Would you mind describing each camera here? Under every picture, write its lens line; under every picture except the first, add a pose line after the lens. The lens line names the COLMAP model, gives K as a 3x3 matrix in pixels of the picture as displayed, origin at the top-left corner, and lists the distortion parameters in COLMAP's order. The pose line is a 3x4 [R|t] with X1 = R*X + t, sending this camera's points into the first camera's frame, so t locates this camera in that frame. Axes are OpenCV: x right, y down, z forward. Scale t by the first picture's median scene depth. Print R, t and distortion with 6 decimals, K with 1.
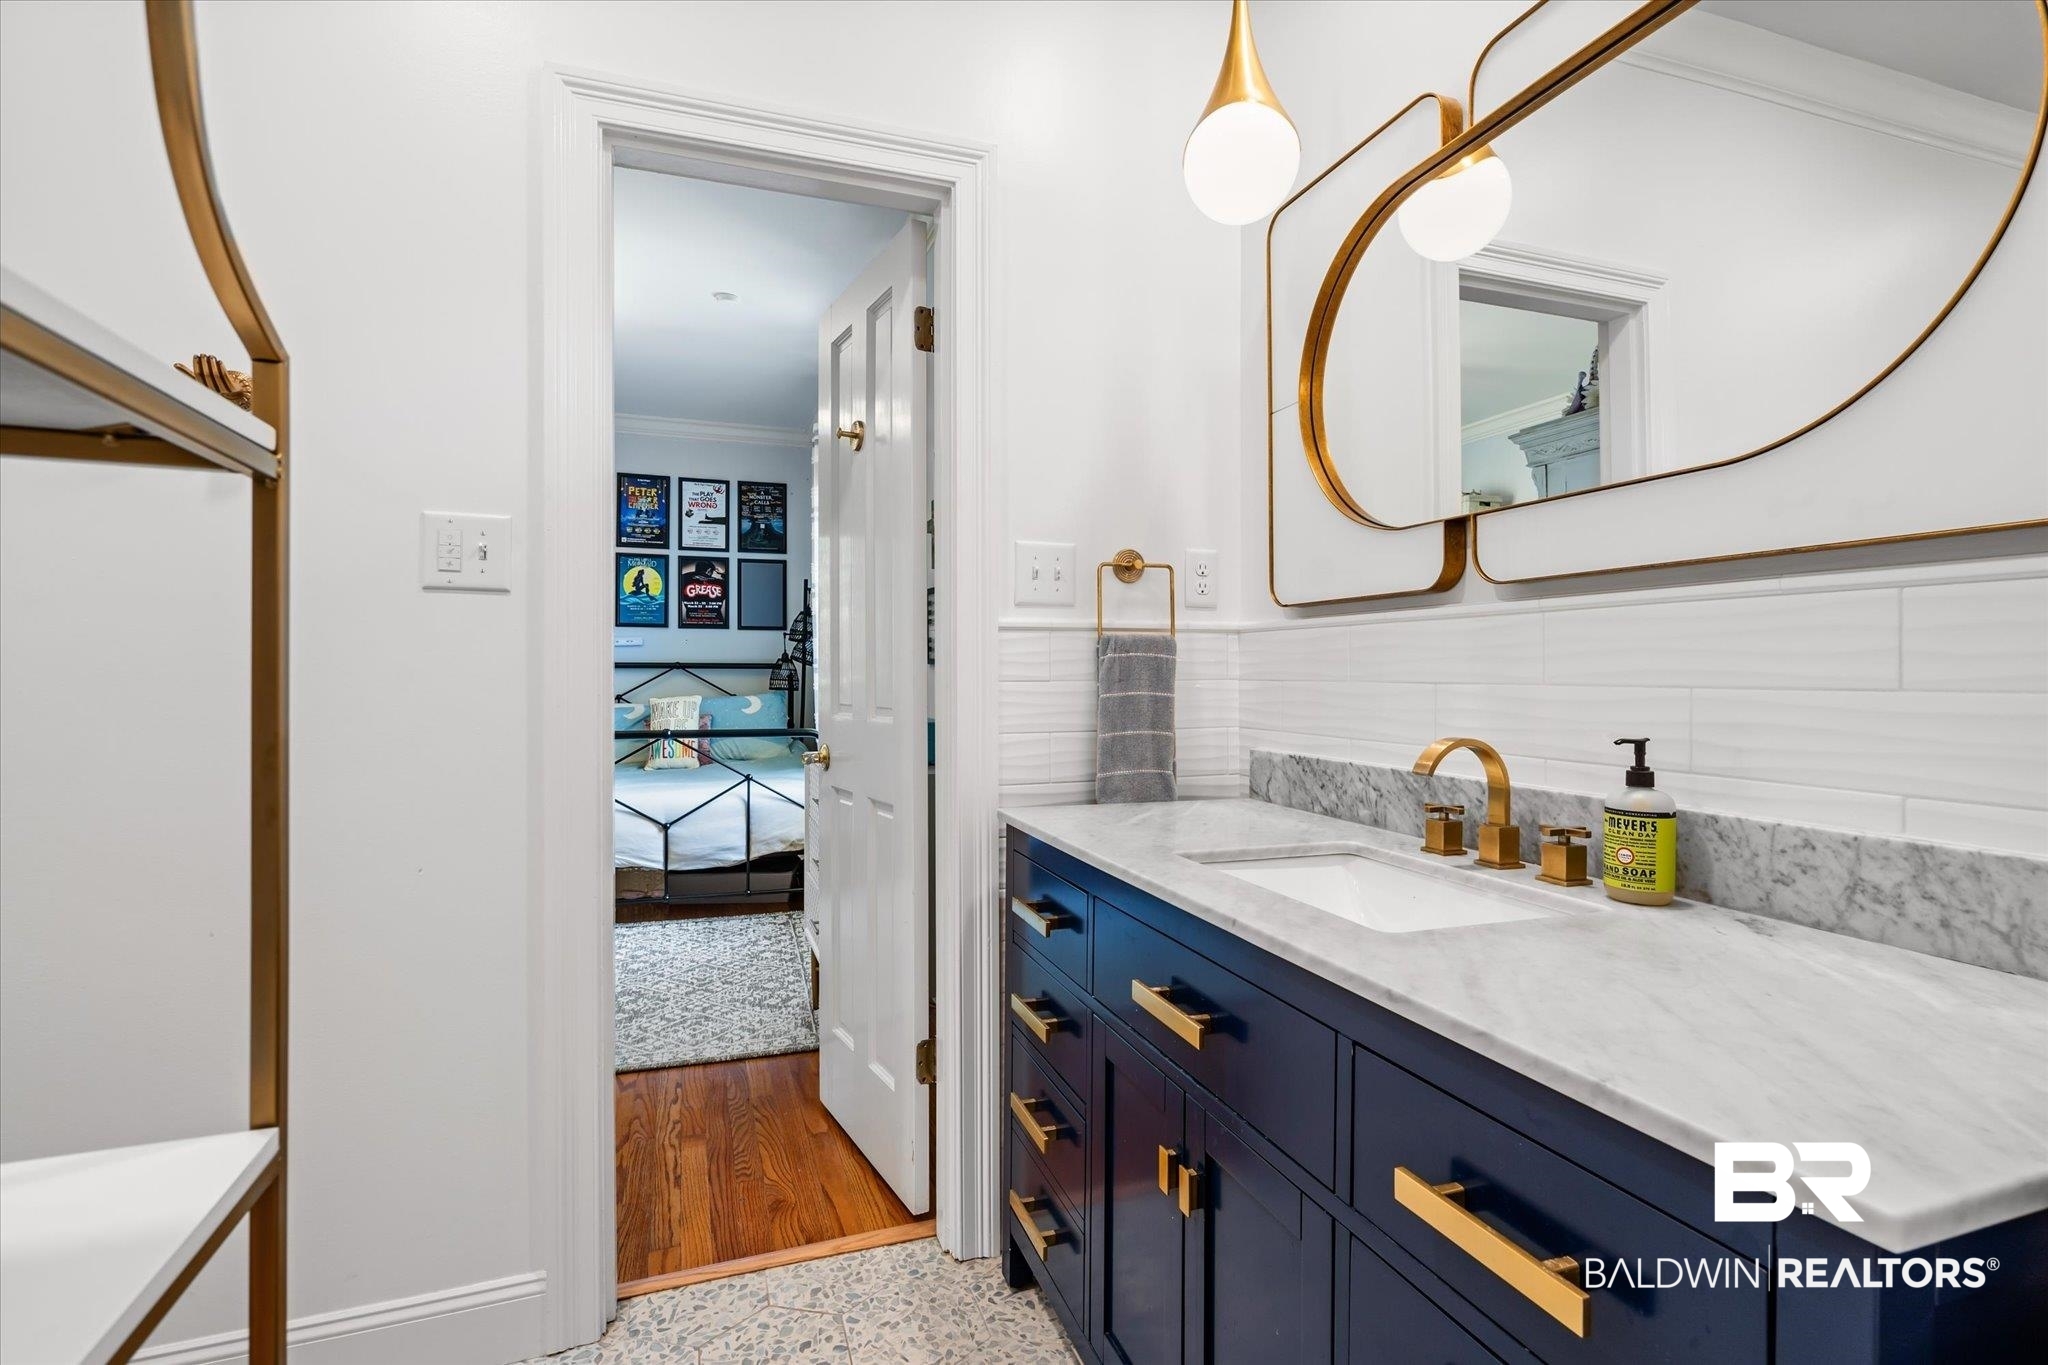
lens RADIAL K [[939.2, 0, 1024.0], [0, 939.2, 682.5], [0, 0, 1]] dist [-0.005846, 0.000169]
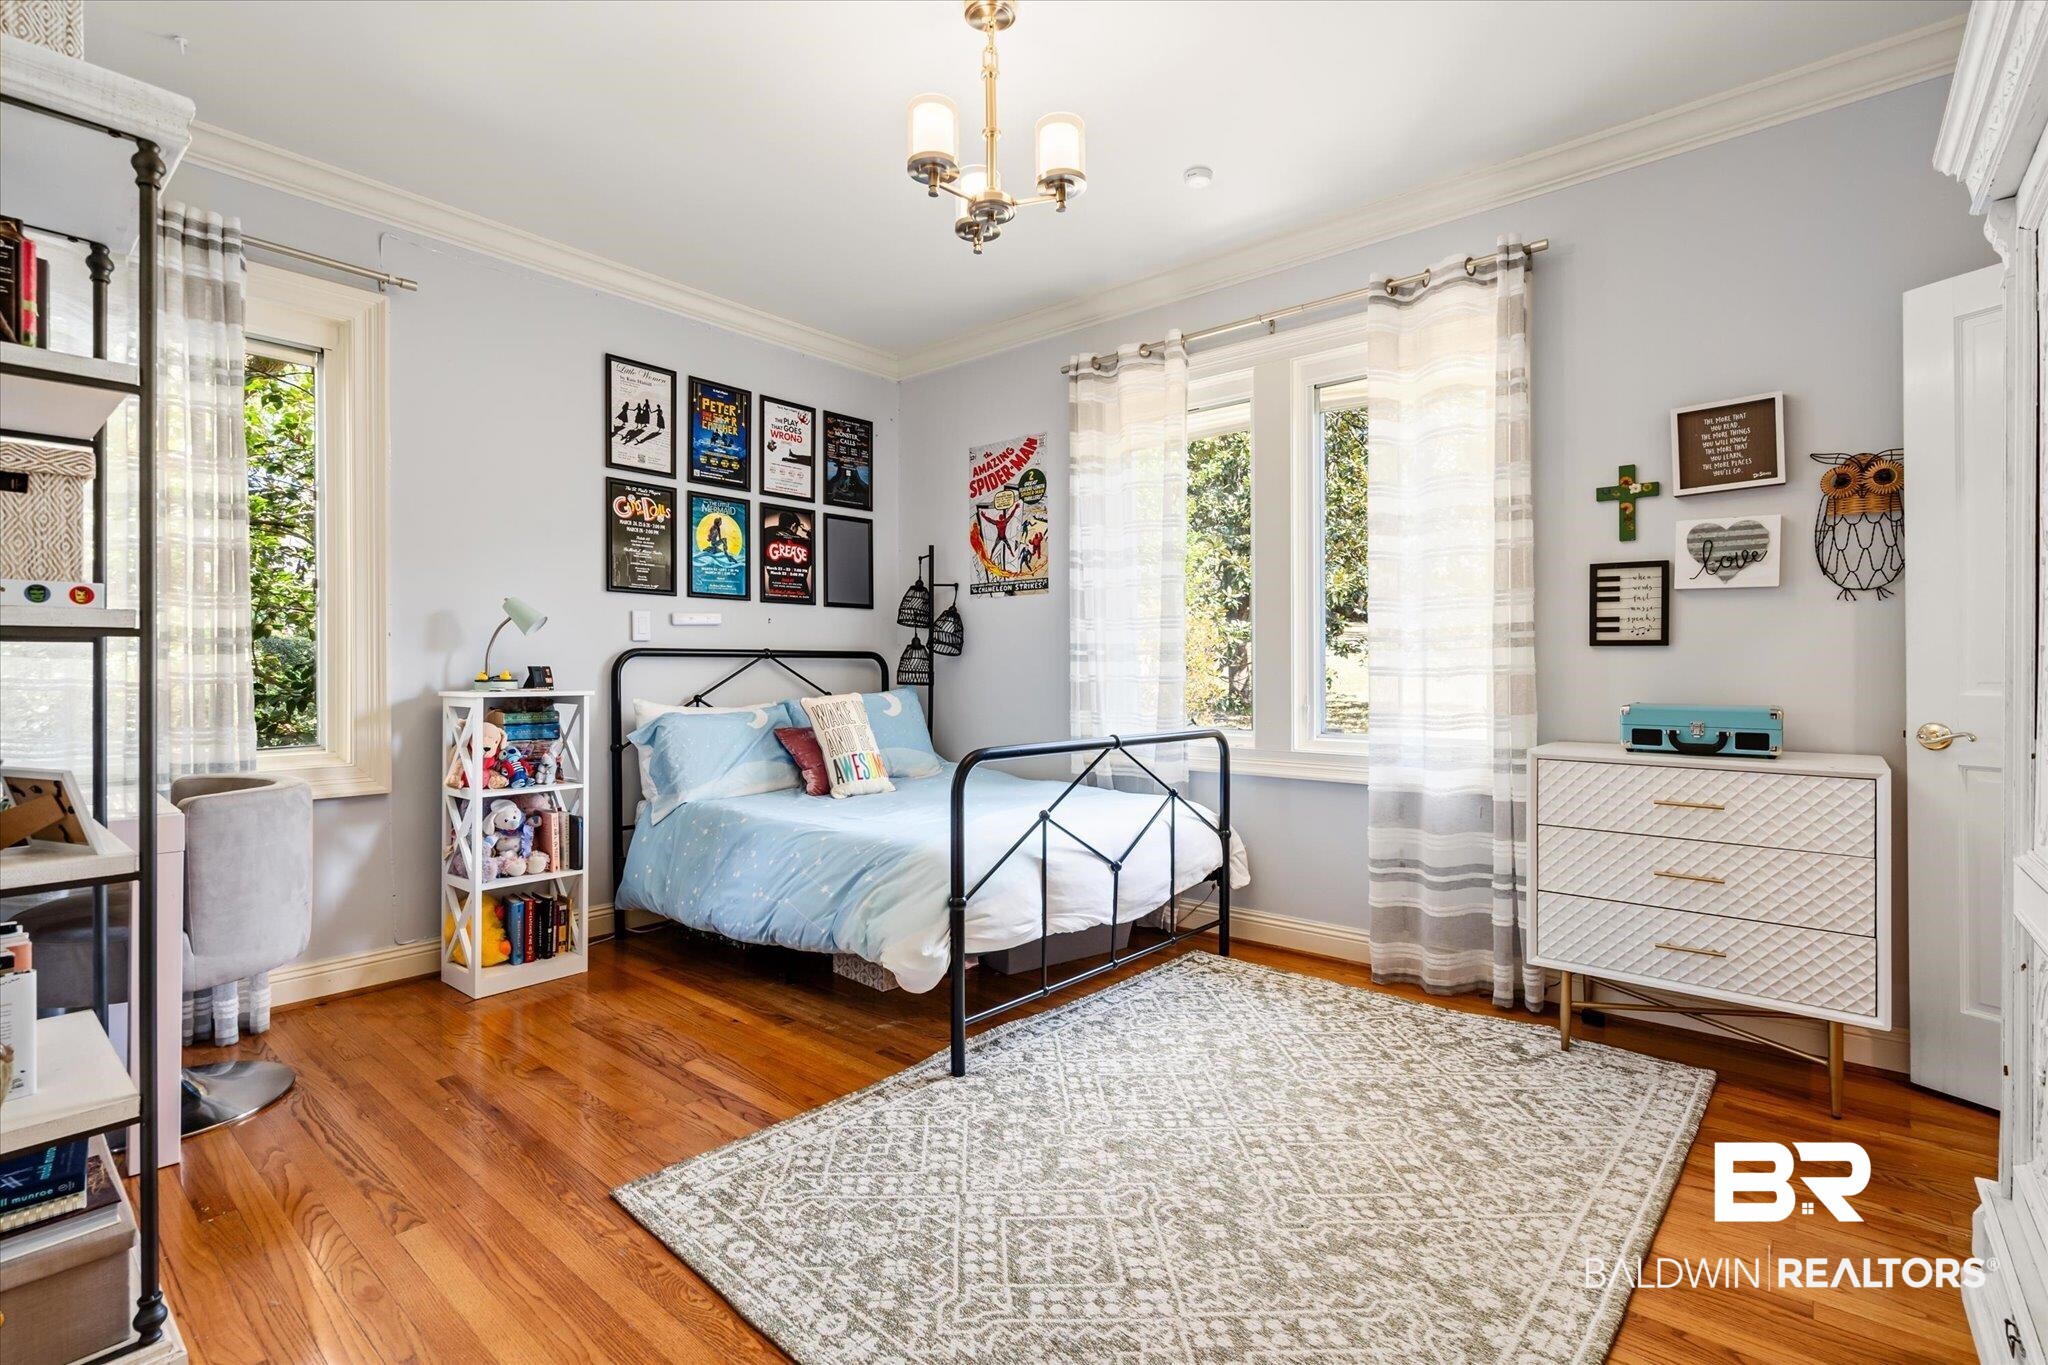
lens RADIAL K [[939.2, 0, 1024.0], [0, 939.2, 682.5], [0, 0, 1]] dist [-0.005846, 0.000169]
pose [[0.866360, -0.012746, 0.499257, -0.554240], [0.010685, 0.999919, 0.006986, 0.001496], [-0.499306, -0.000718, 0.866426, 0.267040]]
